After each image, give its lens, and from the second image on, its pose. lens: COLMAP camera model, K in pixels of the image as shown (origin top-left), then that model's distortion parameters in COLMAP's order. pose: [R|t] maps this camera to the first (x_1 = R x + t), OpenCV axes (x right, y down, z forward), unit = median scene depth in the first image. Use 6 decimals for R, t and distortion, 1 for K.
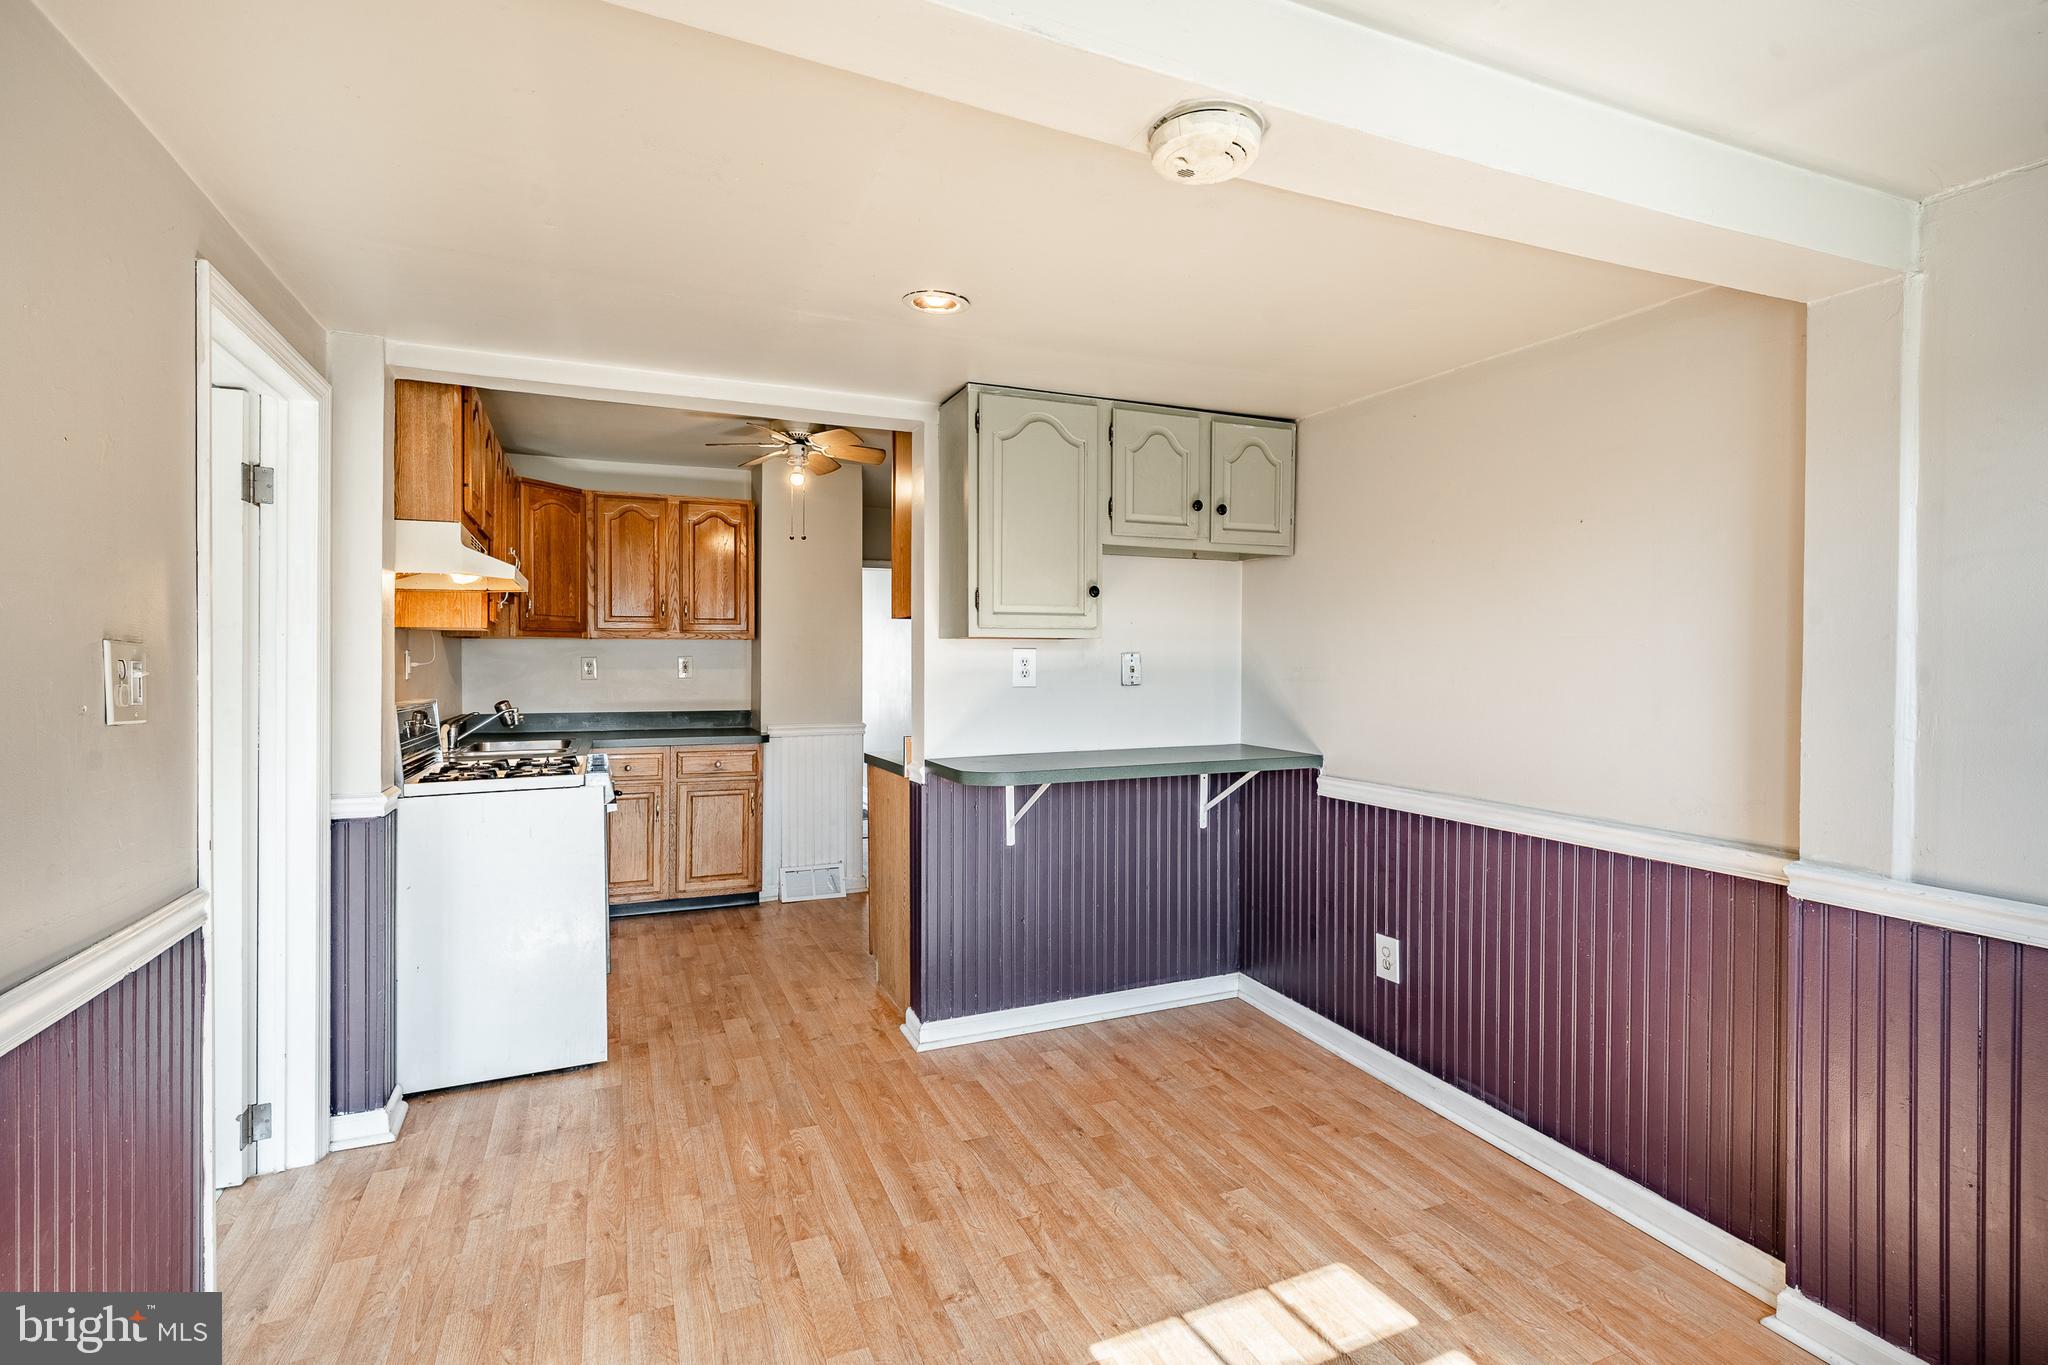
lens RADIAL K [[951.4, 0, 981.2], [0, 951.4, 667.6], [0, 0, 1]] dist [-0.004631, 0.002275]
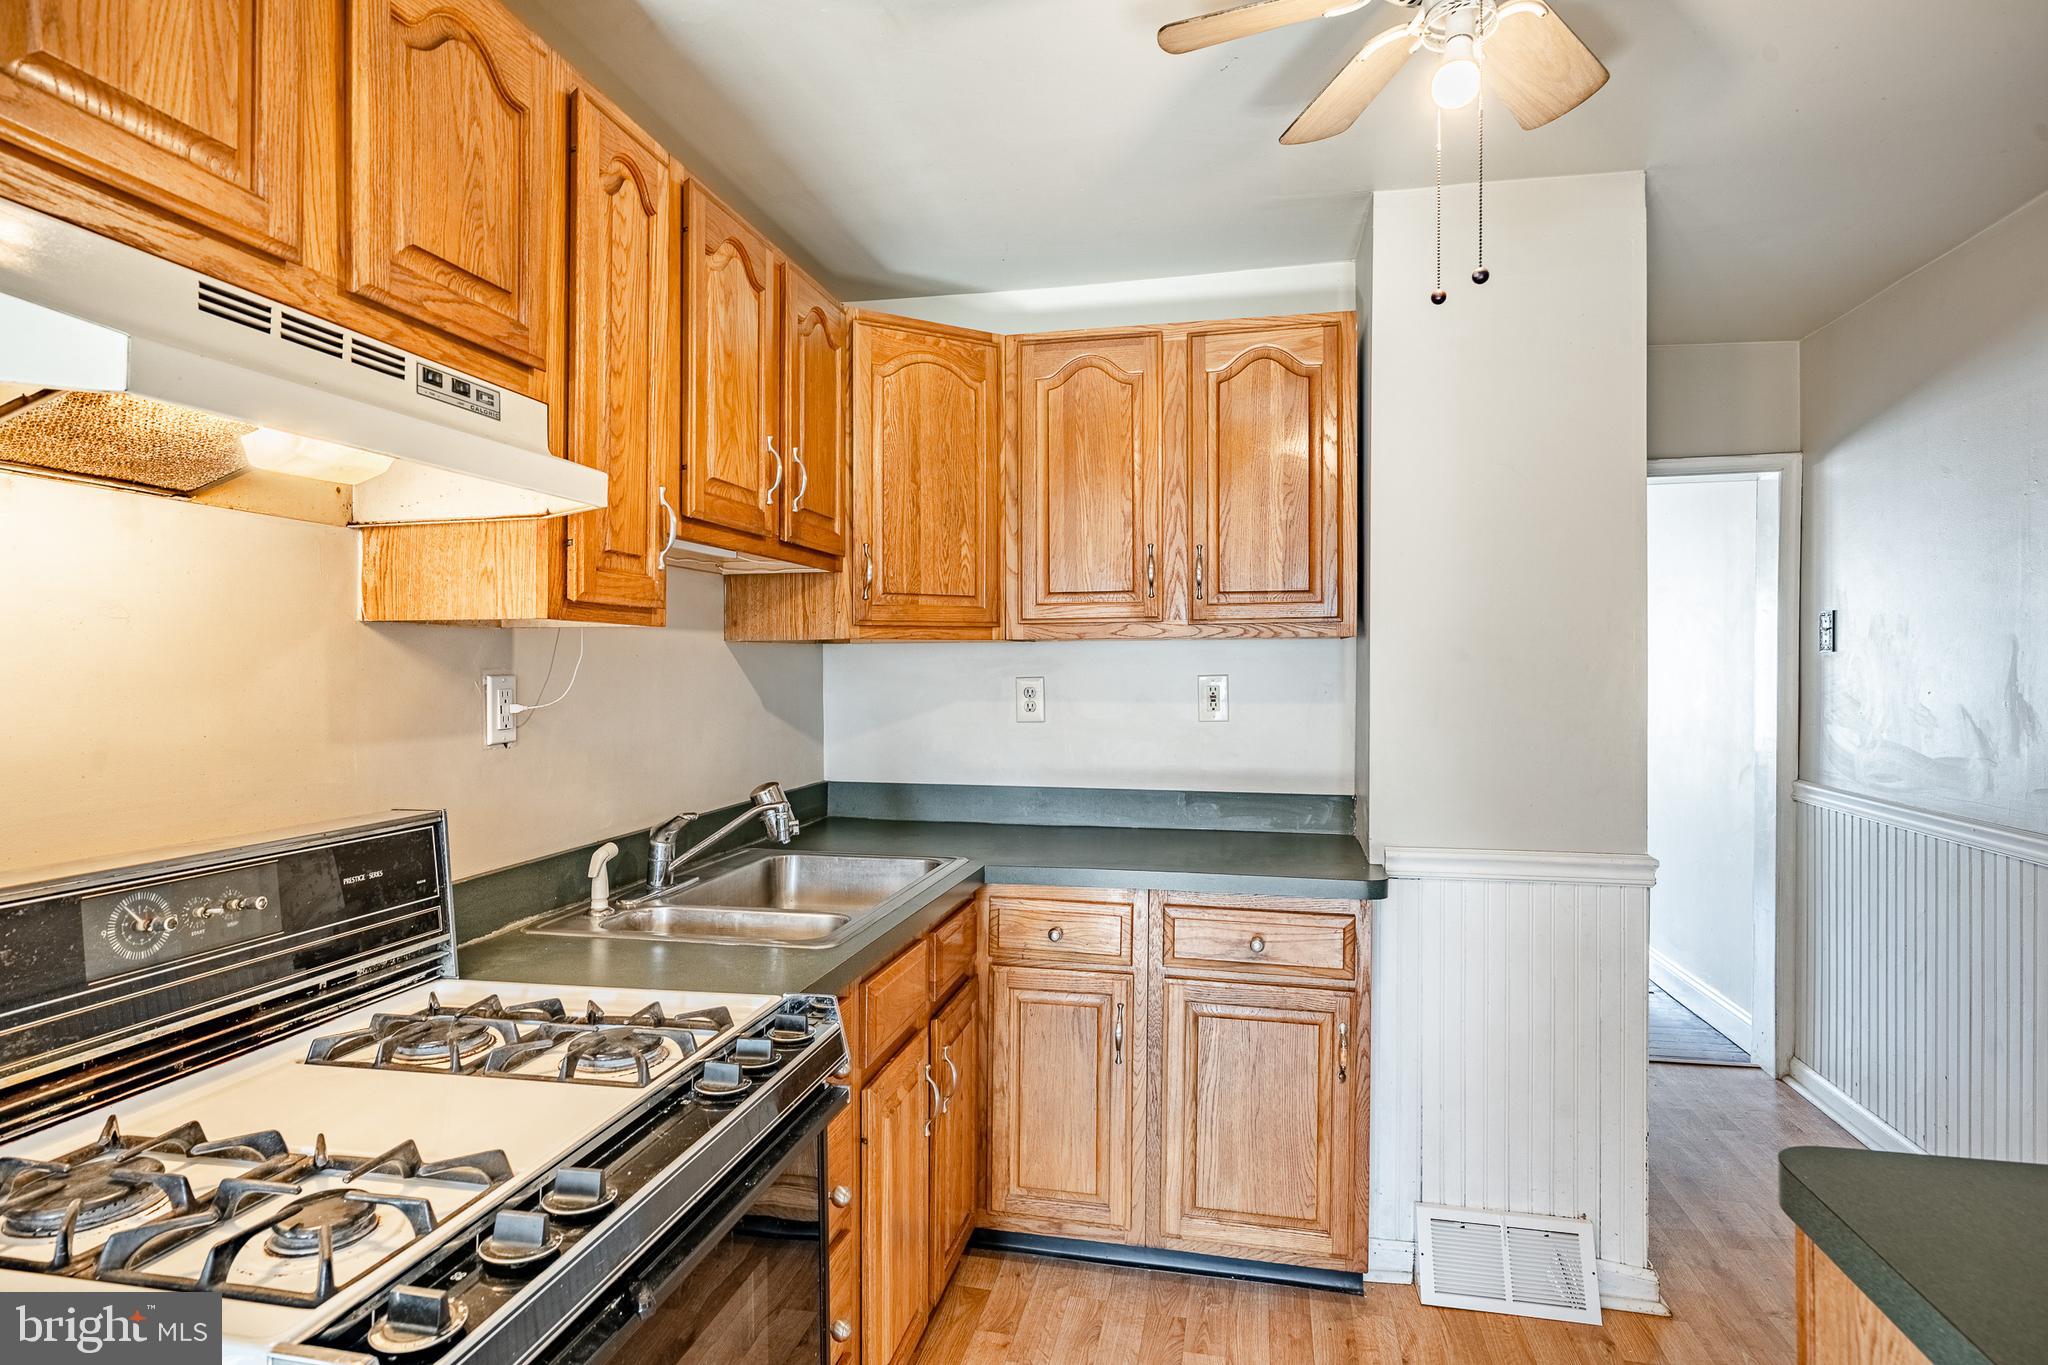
lens RADIAL K [[1048.5, 0, 1023.9], [0, 1048.5, 680.2], [0, 0, 1]] dist [-0.003438, 0.002404]
pose [[0.839989, 0.005610, -0.542575, -0.120877], [-0.001392, 0.999966, 0.008183, -0.015723], [0.542602, -0.006118, 0.839968, 0.583405]]
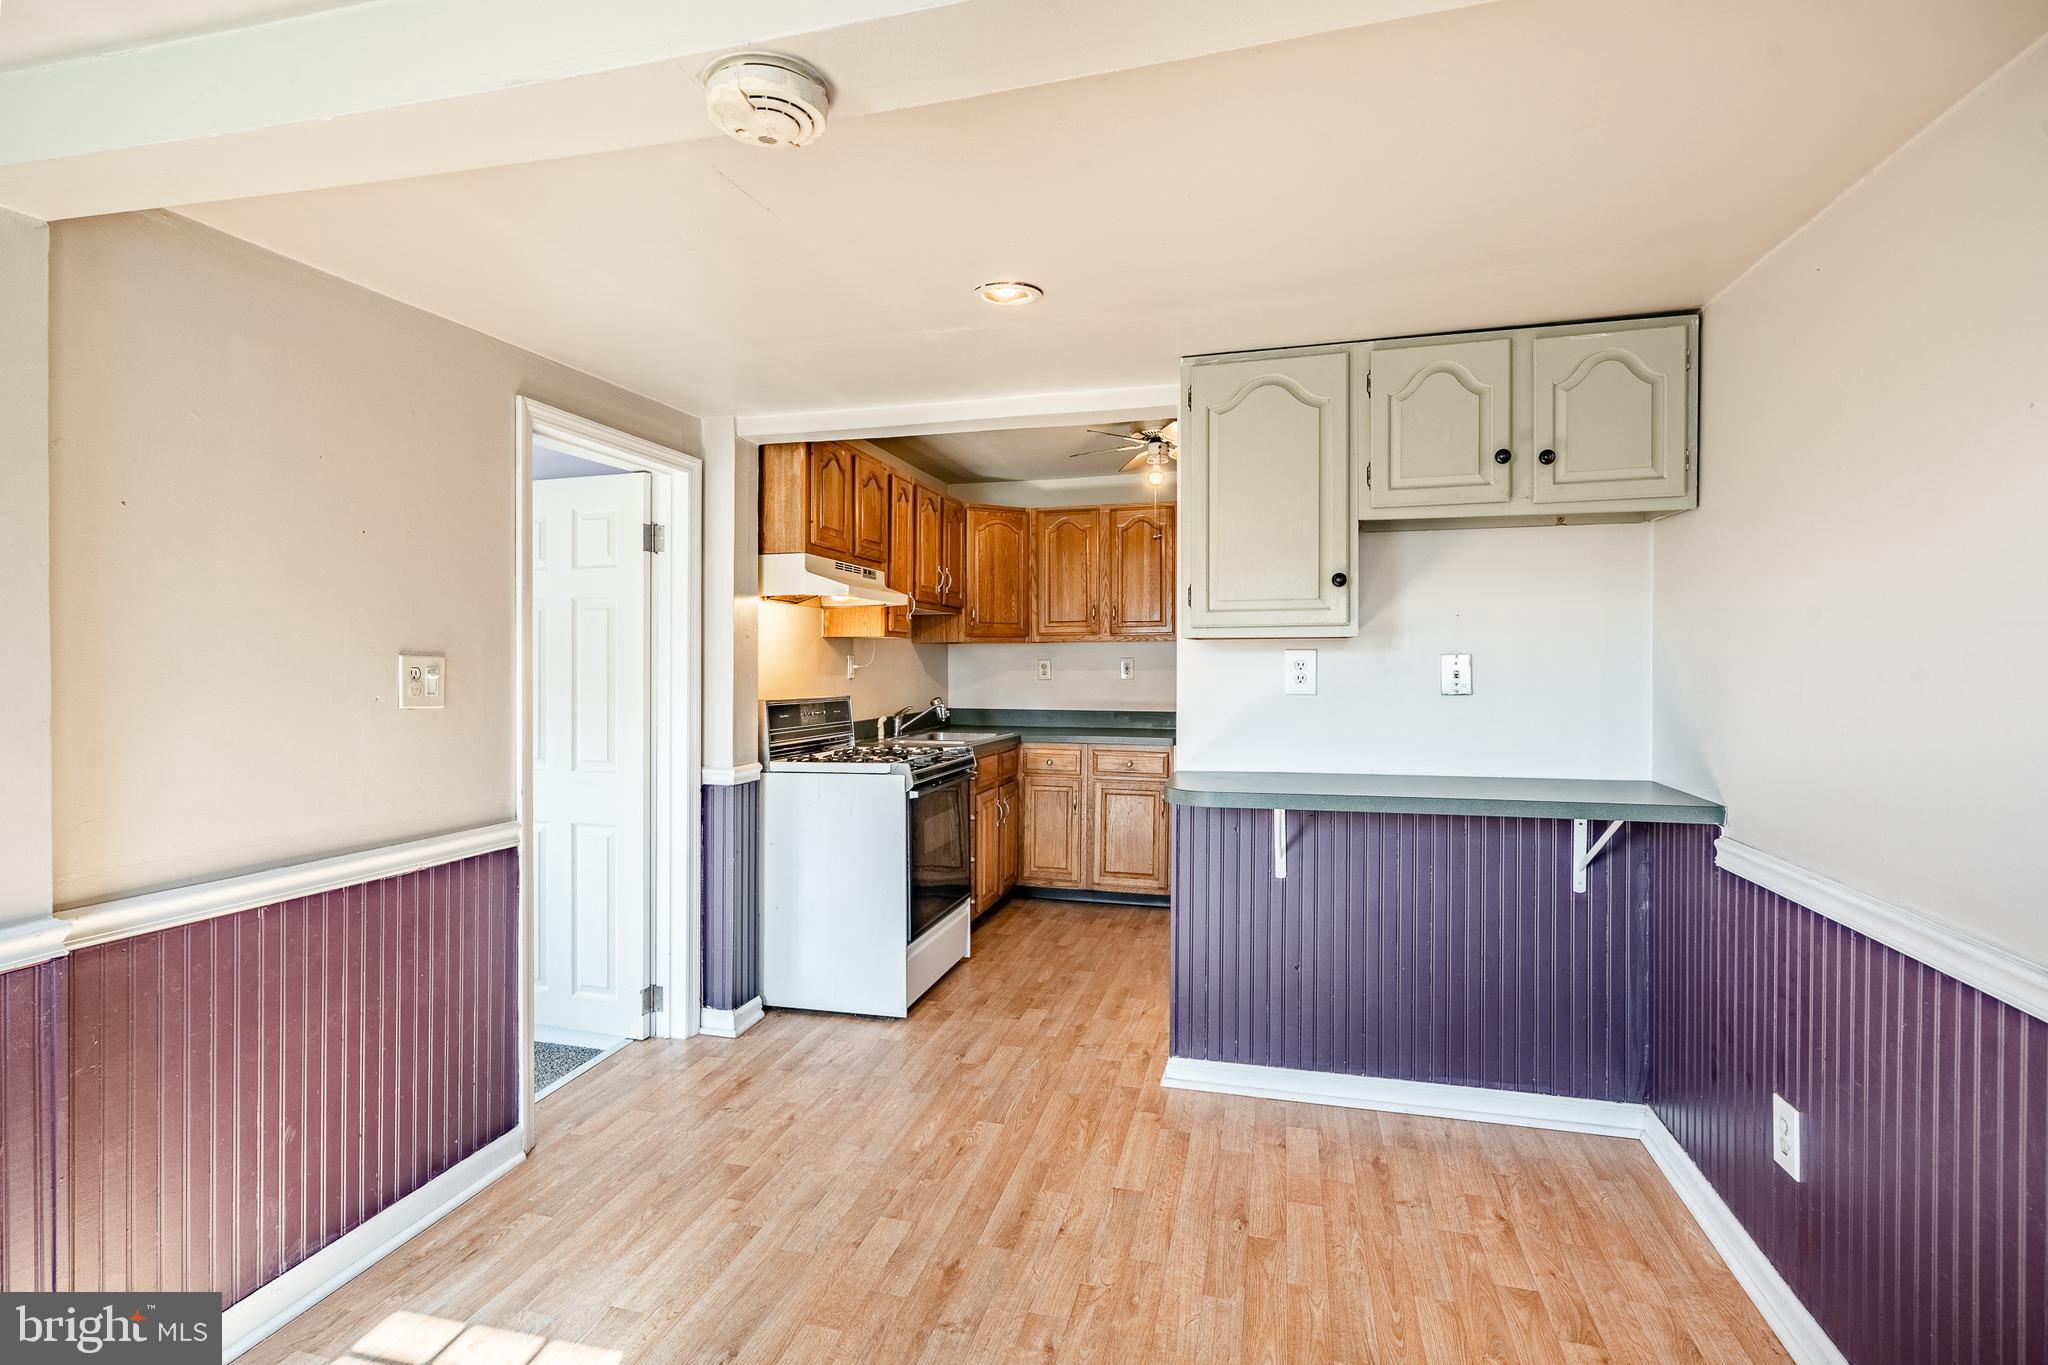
lens RADIAL K [[951.4, 0, 984.1], [0, 951.4, 660.4], [0, 0, 1]] dist [-0.004631, 0.002275]
pose [[0.784004, -0.002511, -0.620751, 0.240670], [-0.001863, 0.999978, -0.006397, -0.002994], [0.620753, 0.006172, 0.783982, 0.104894]]
